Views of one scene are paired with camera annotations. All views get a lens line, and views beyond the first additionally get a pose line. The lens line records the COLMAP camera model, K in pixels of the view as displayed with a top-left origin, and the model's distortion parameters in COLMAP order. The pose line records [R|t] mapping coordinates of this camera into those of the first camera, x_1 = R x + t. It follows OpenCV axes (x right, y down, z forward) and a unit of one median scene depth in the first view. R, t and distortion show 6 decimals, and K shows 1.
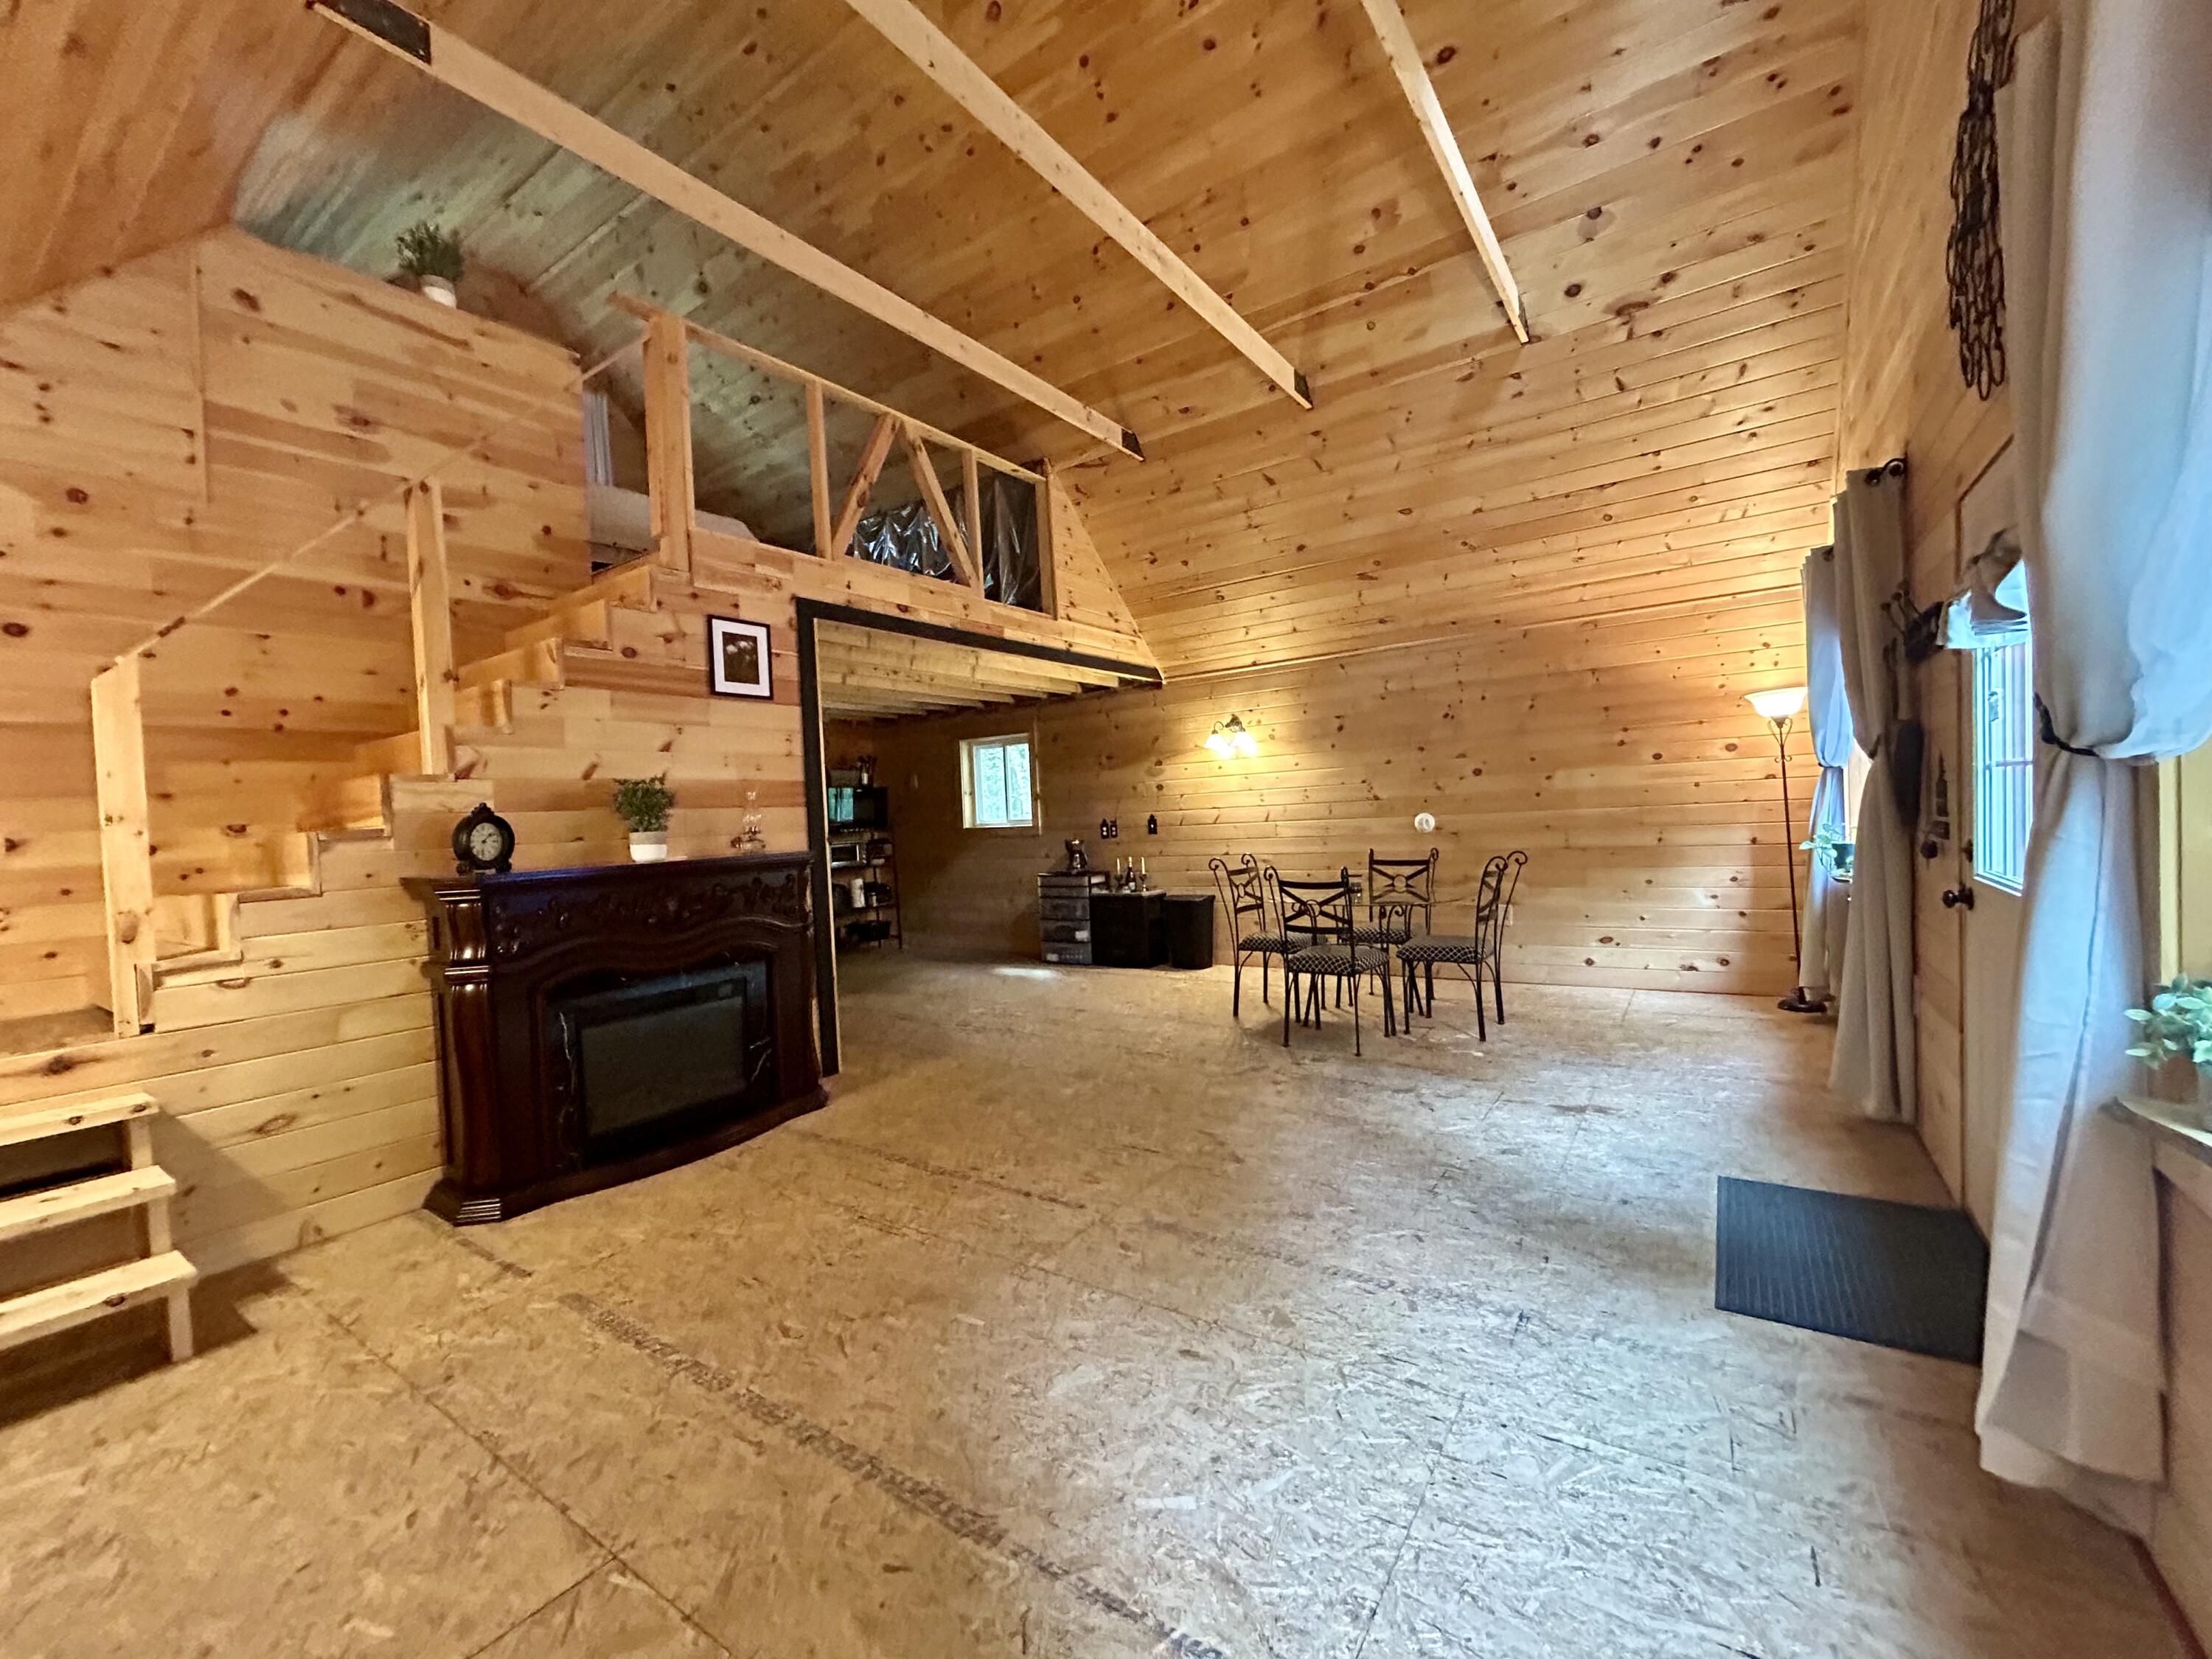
lens RADIAL K [[895.5, 0, 1109.8], [0, 895.5, 828.3], [0, 0, 1]] dist [-0.003430, 0.001854]
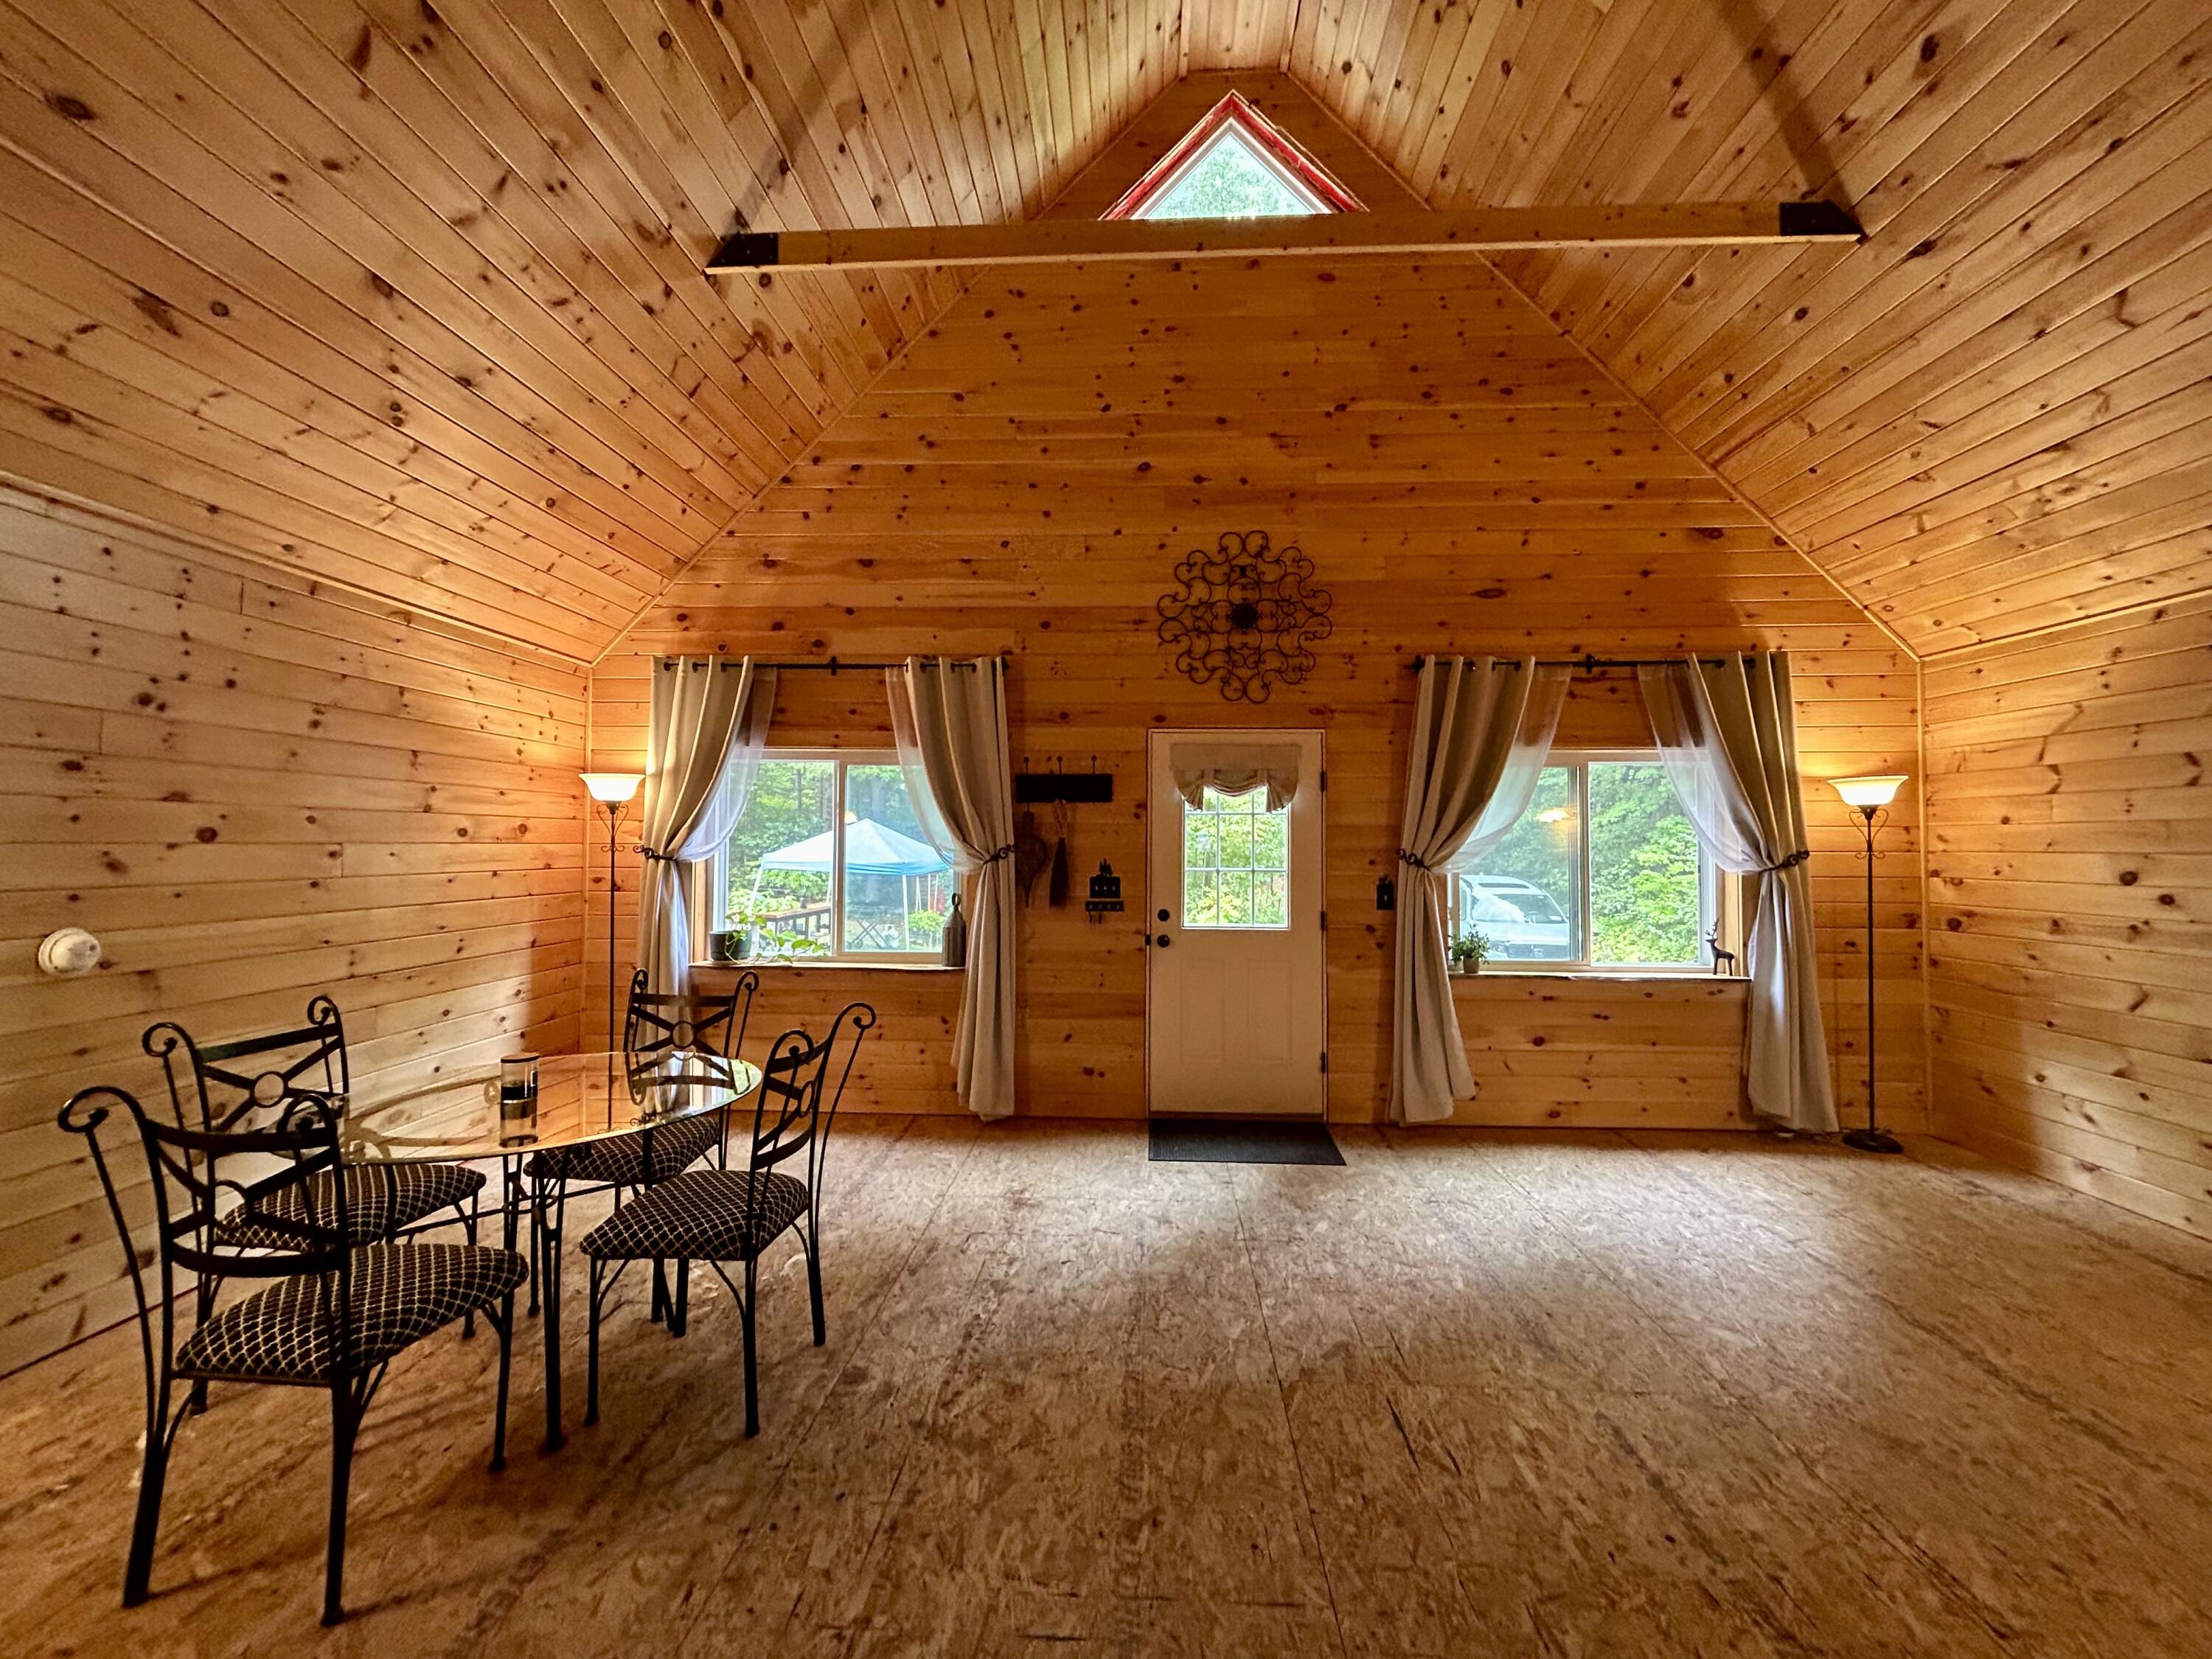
lens RADIAL K [[895.5, 0, 1108.8], [0, 895.5, 825.6], [0, 0, 1]] dist [-0.003430, 0.001854]
pose [[-0.526326, 0.067245, 0.847620, -0.294849], [0.035799, 0.997736, -0.056925, -0.030570], [-0.849529, 0.000383, -0.527542, 1.060843]]
